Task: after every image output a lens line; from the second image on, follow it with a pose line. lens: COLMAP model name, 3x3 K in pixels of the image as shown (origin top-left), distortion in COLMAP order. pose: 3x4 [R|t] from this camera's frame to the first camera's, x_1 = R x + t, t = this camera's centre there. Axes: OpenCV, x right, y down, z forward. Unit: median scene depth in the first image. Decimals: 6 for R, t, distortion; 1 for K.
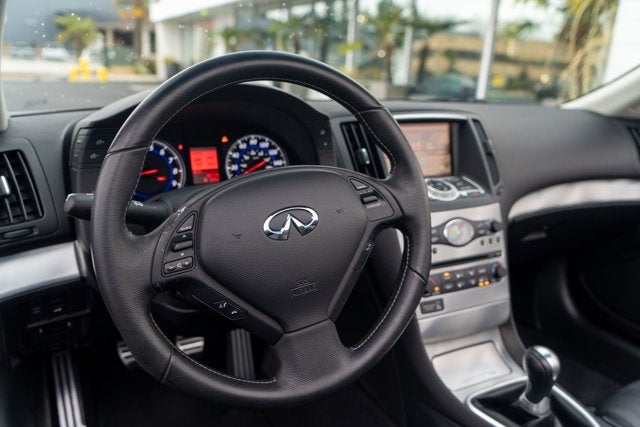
lens RADIAL K [[595.5, 0, 320.0], [0, 595.5, 213.5], [0, 0, 1]] dist [0.009769, 0.017001]
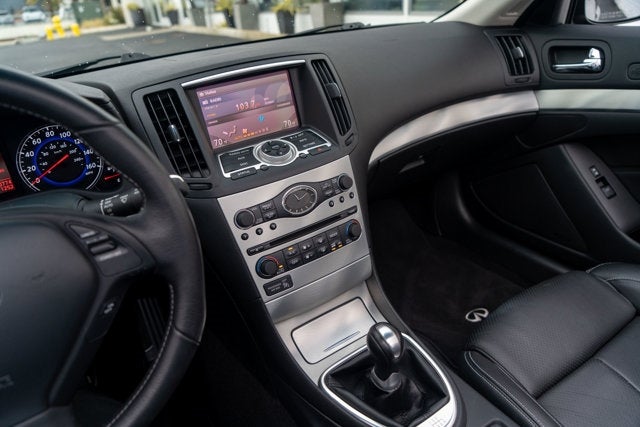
lens RADIAL K [[480.5, 0, 320.2], [0, 480.5, 242.1], [0, 0, 1]] dist [-0.010123, 0.003076]
pose [[0.987974, -0.154337, 0.009382, 0.234208], [0.147364, 0.958236, 0.245087, -0.078131], [-0.046816, -0.240757, 0.969456, 0.255374]]
